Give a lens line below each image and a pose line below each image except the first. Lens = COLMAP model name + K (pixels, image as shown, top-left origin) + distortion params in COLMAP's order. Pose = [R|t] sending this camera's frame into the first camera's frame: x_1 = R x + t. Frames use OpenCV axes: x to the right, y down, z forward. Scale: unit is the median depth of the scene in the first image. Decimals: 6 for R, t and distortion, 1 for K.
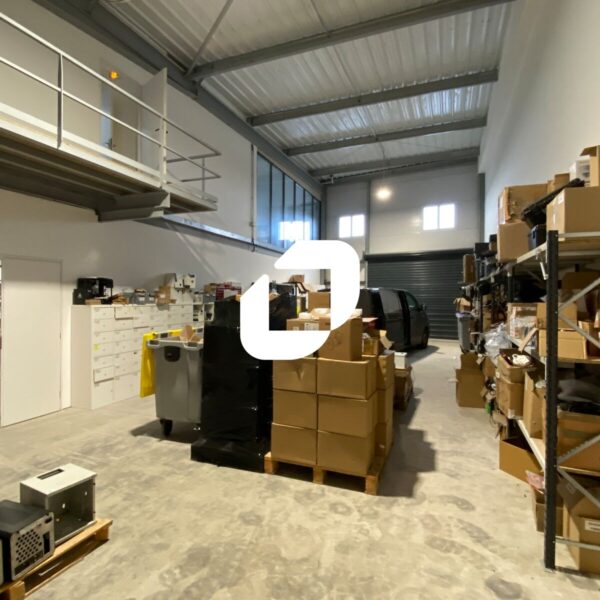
lens RADIAL K [[373.7, 0, 300.0], [0, 373.7, 299.1], [0, 0, 1]] dist [-0.000482, -0.000076]
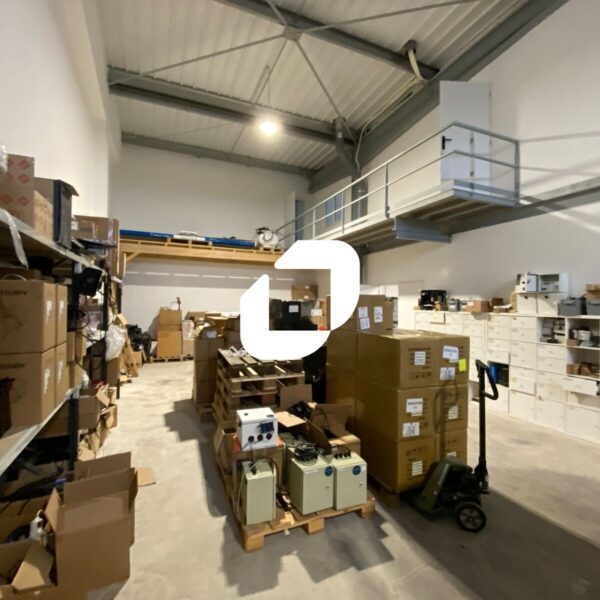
lens RADIAL K [[321.7, 0, 298.6], [0, 321.7, 302.0], [0, 0, 1]] dist [0.002065, 0.000192]
pose [[-0.704809, -0.015197, -0.709235, 0.747638], [-0.014905, 0.999867, -0.006613, -0.000931], [0.709241, 0.005910, -0.704941, 1.893663]]
